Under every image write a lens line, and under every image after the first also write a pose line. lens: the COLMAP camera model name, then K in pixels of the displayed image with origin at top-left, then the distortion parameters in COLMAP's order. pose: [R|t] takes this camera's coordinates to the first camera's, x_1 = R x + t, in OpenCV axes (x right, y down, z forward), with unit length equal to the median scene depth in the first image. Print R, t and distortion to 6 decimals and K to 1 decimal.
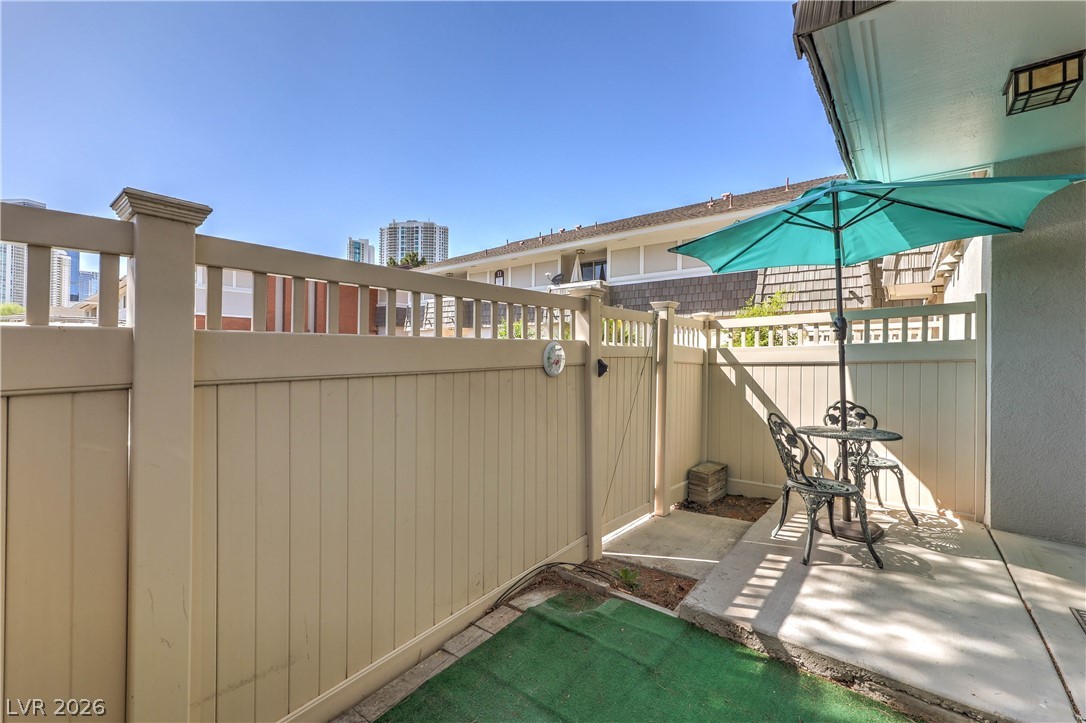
lens RADIAL K [[437.9, 0, 552.0], [0, 437.9, 356.4], [0, 0, 1]] dist [-0.005615, 0.000875]
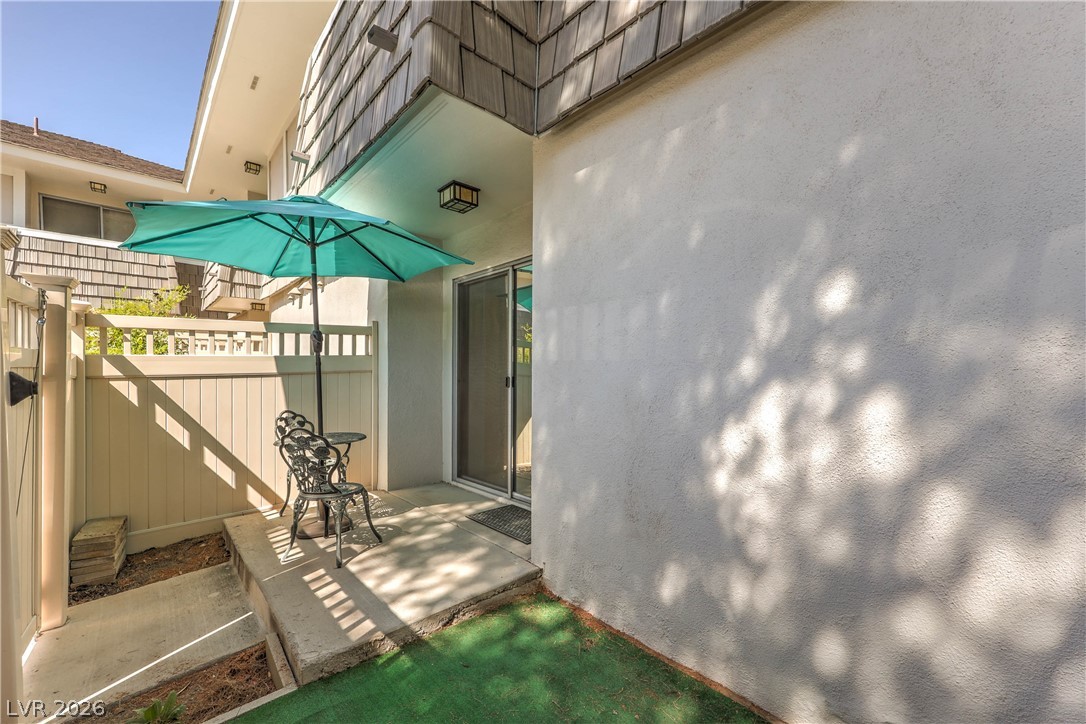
lens RADIAL K [[437.9, 0, 542.6], [0, 437.9, 387.9], [0, 0, 1]] dist [-0.005615, 0.000875]
pose [[0.157658, -0.042303, 0.986587, -0.309593], [-0.004796, 0.999037, 0.043603, -0.000102], [-0.987482, -0.011606, 0.157304, 0.314942]]
